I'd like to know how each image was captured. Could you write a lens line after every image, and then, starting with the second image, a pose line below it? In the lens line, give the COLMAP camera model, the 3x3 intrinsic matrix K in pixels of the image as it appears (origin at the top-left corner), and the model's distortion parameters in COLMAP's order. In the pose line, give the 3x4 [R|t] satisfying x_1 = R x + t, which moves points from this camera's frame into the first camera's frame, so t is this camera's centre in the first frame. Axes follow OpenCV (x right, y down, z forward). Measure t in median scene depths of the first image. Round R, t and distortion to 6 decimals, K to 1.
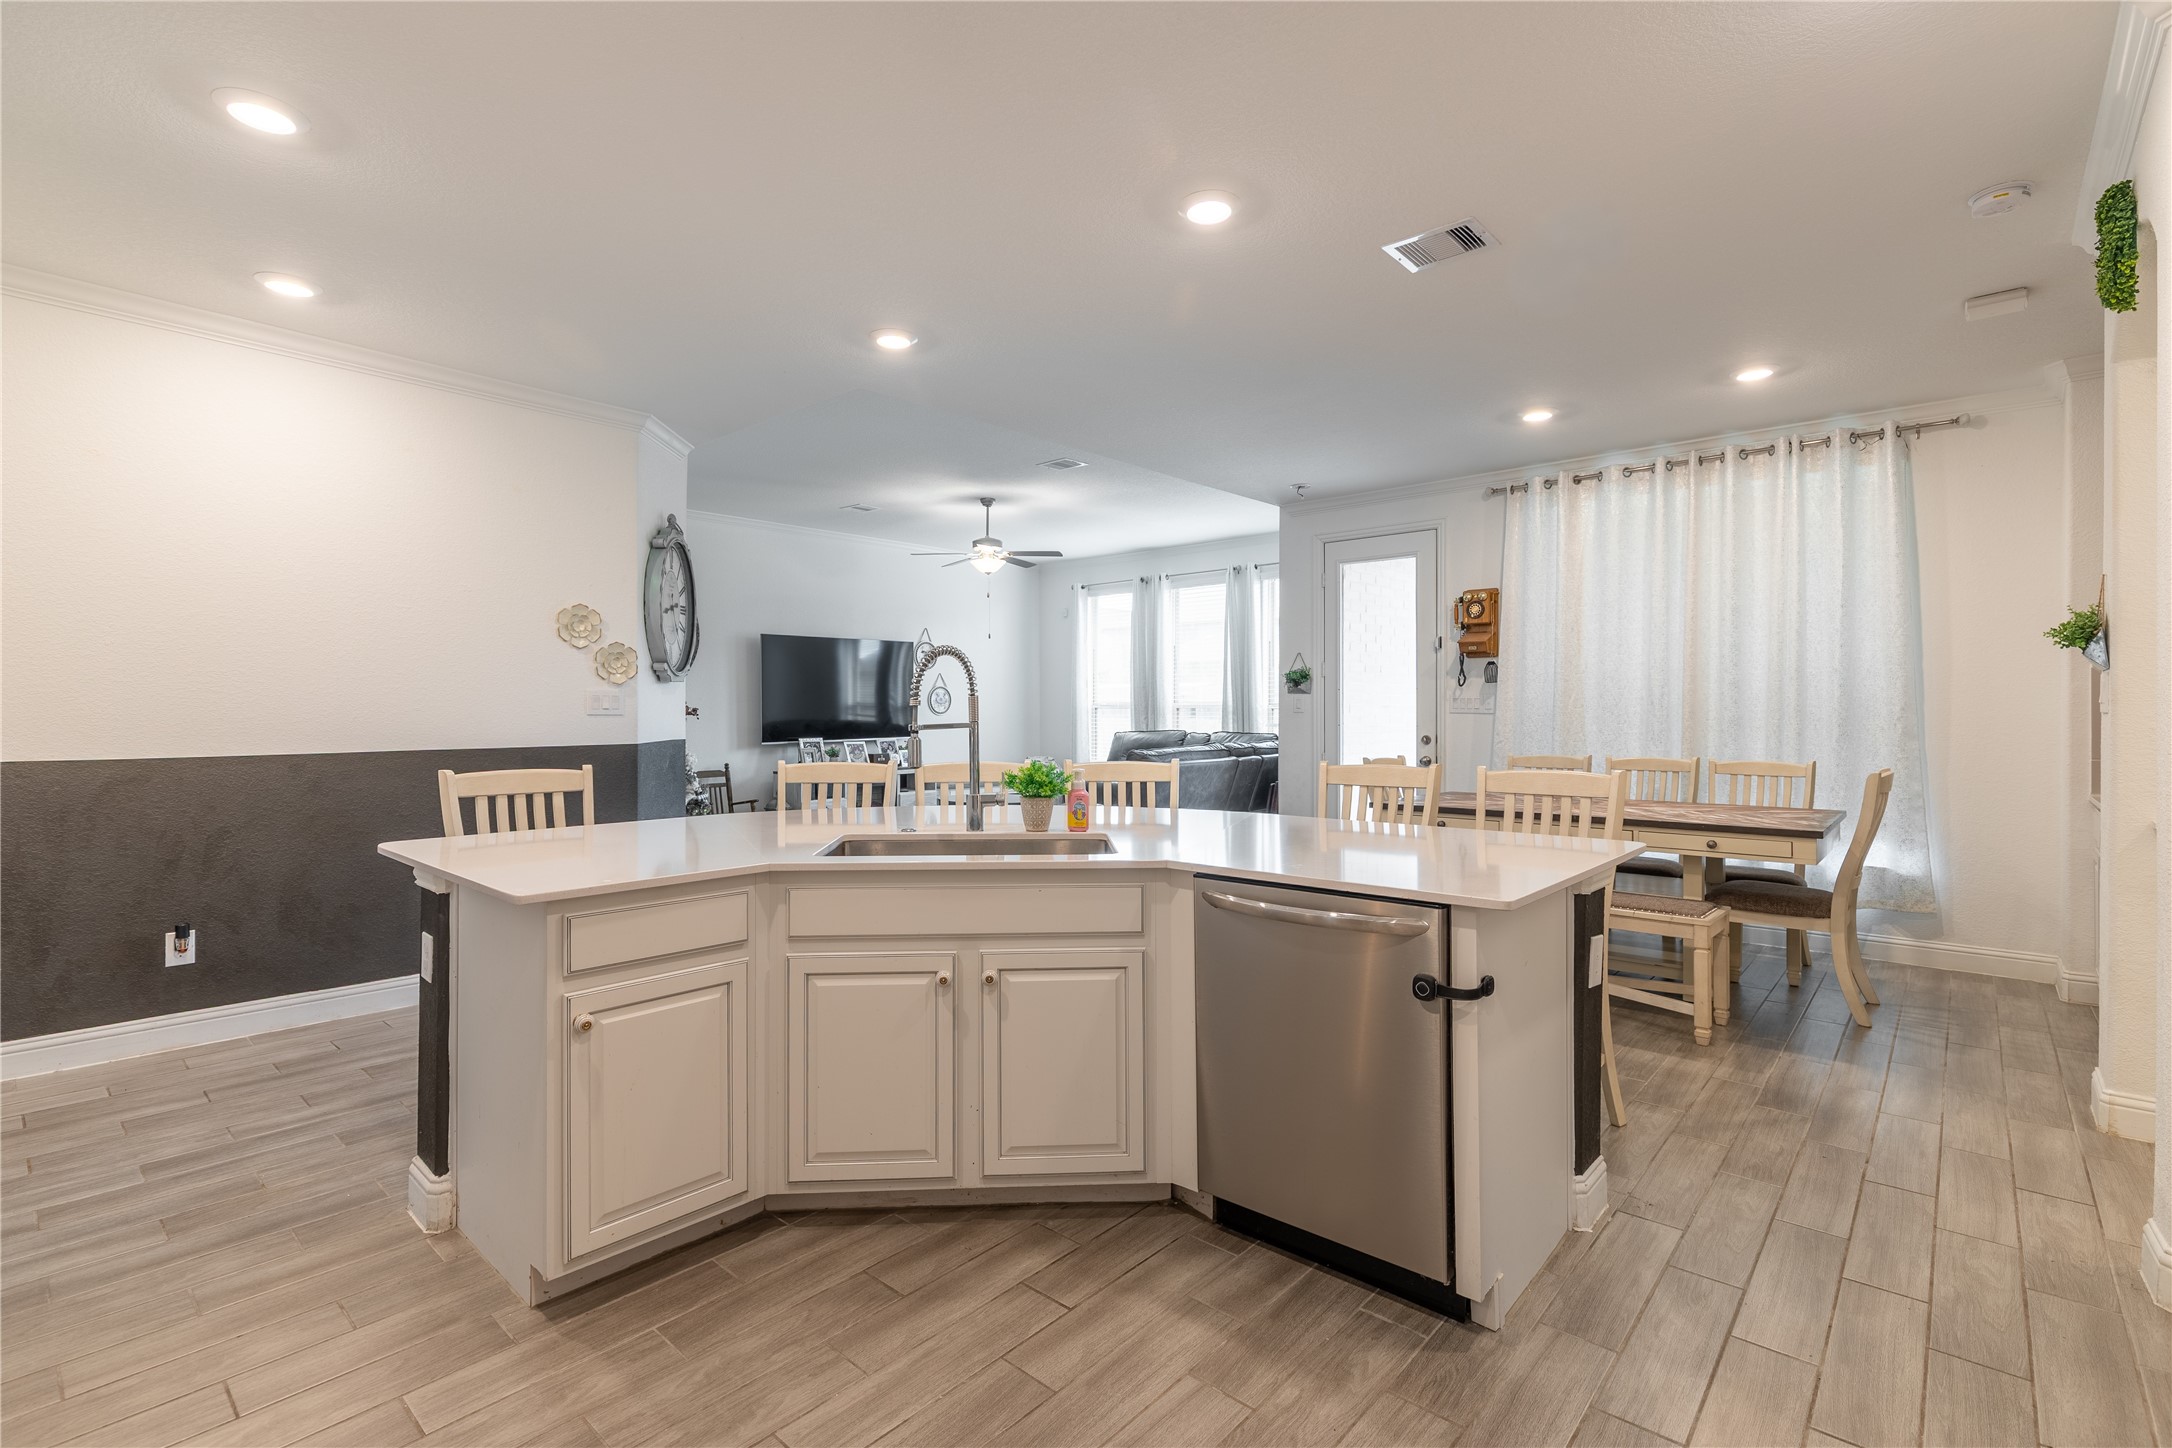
lens RADIAL K [[989.7, 0, 1068.8], [0, 989.7, 690.6], [0, 0, 1]] dist [0.003014, 0.000803]
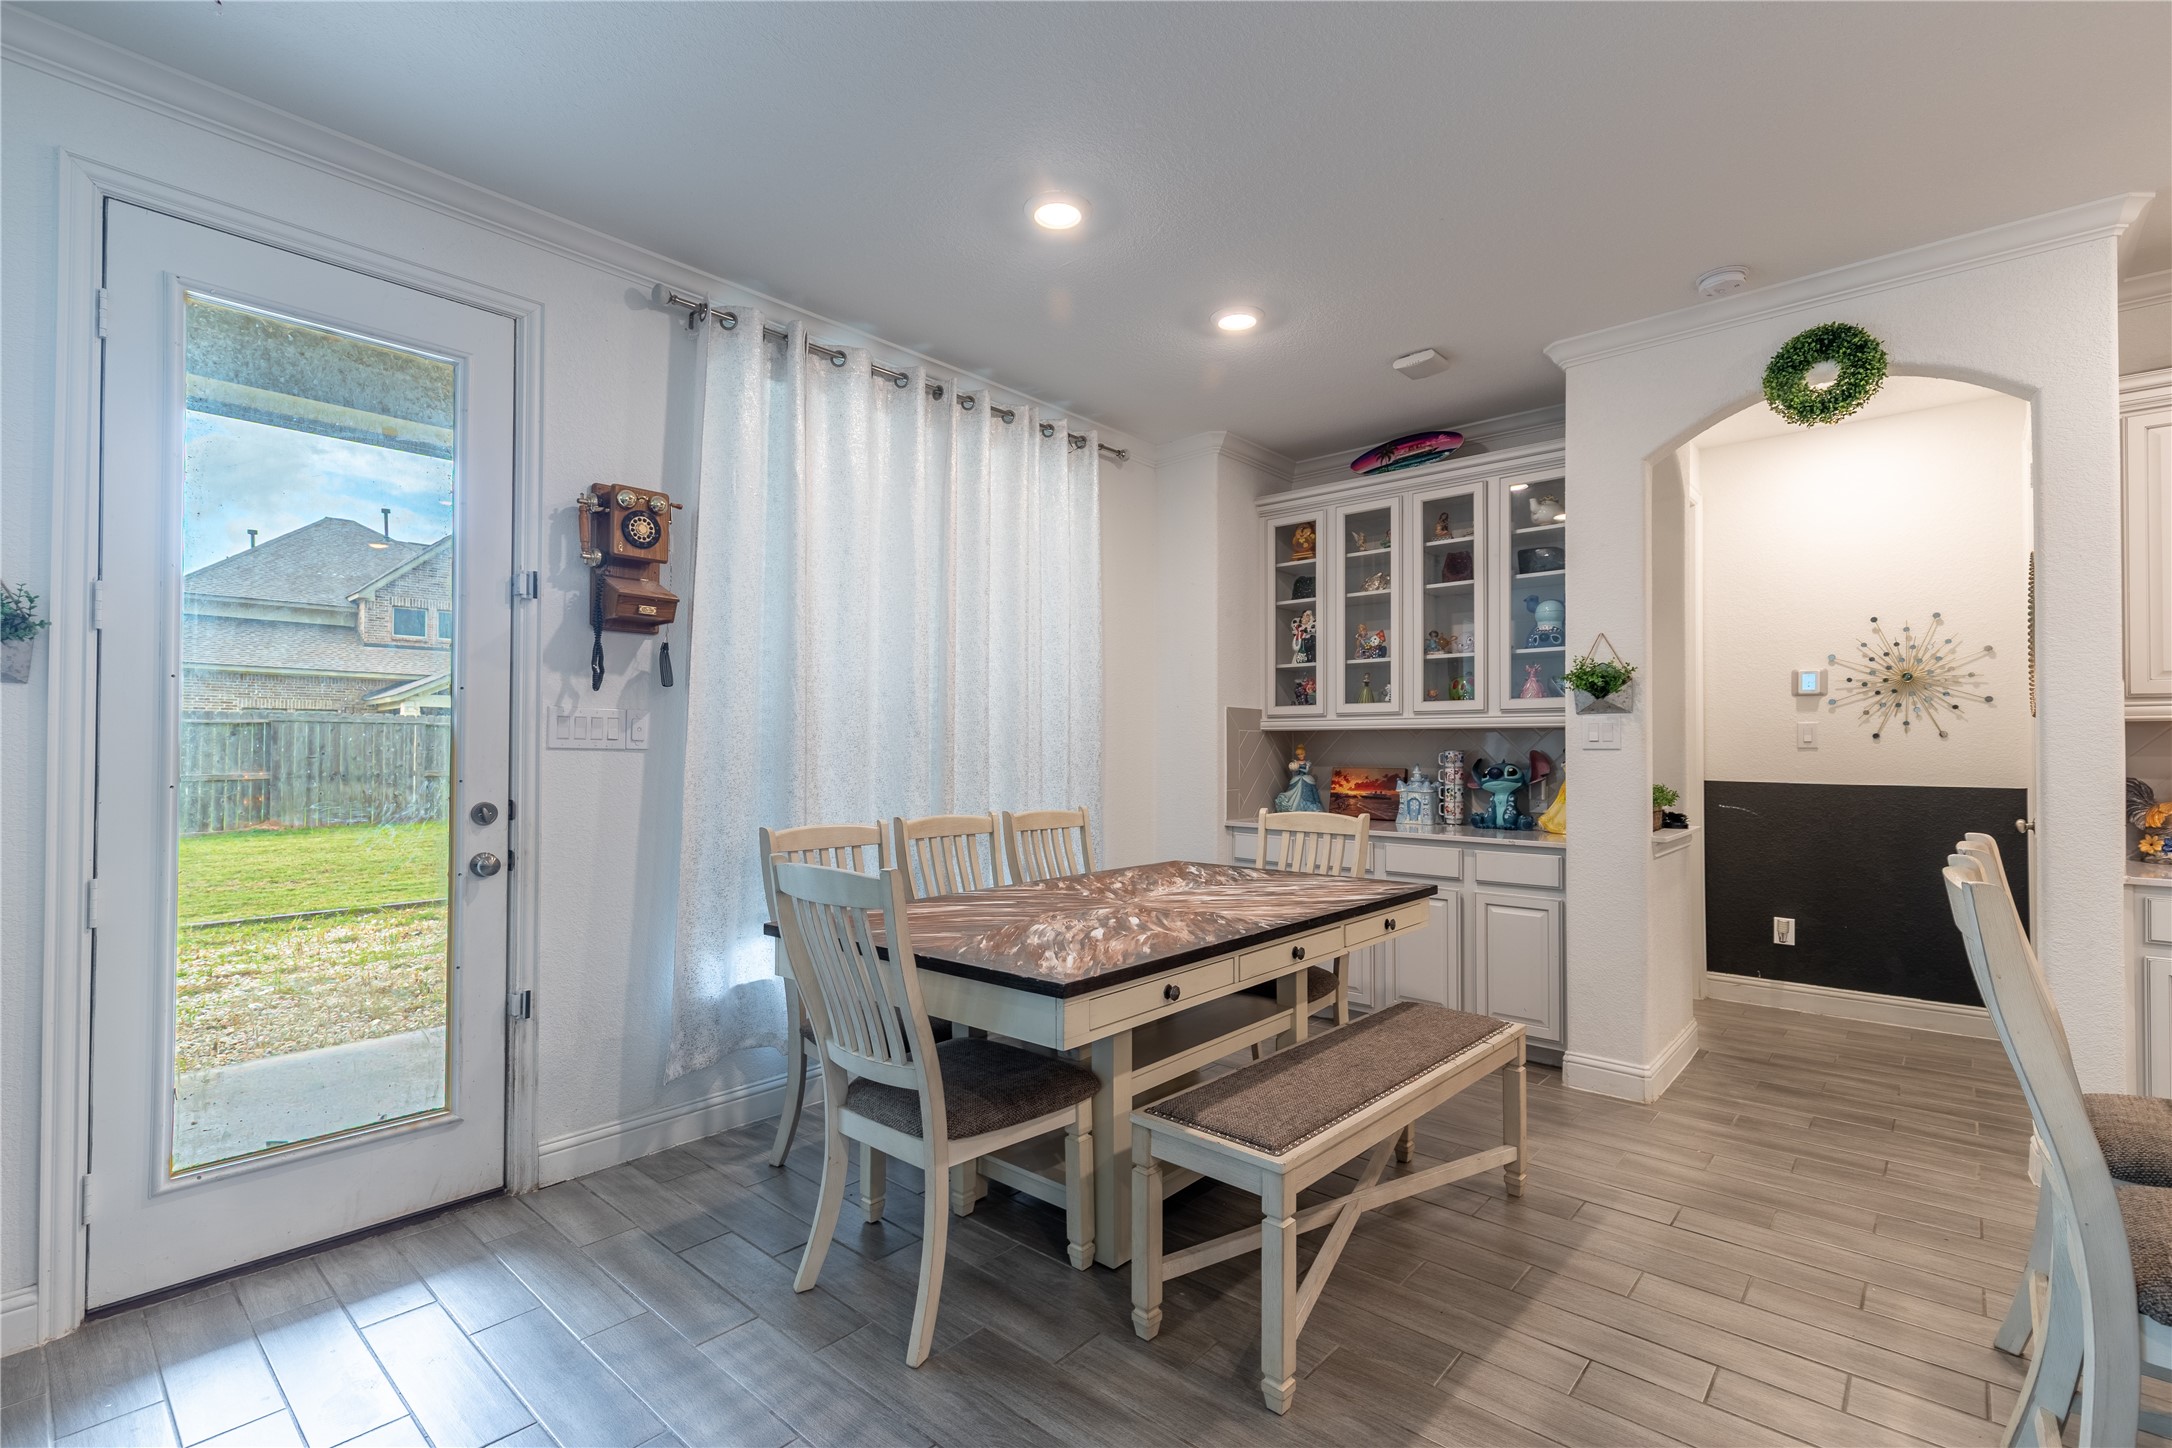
lens RADIAL K [[989.7, 0, 1000.4], [0, 989.7, 739.9], [0, 0, 1]] dist [0.003014, 0.000803]
pose [[-0.019516, 0.008356, 0.999775, -0.124040], [-0.024937, 0.999650, -0.008841, 0.038228], [-0.999499, -0.025104, -0.019301, 1.715728]]
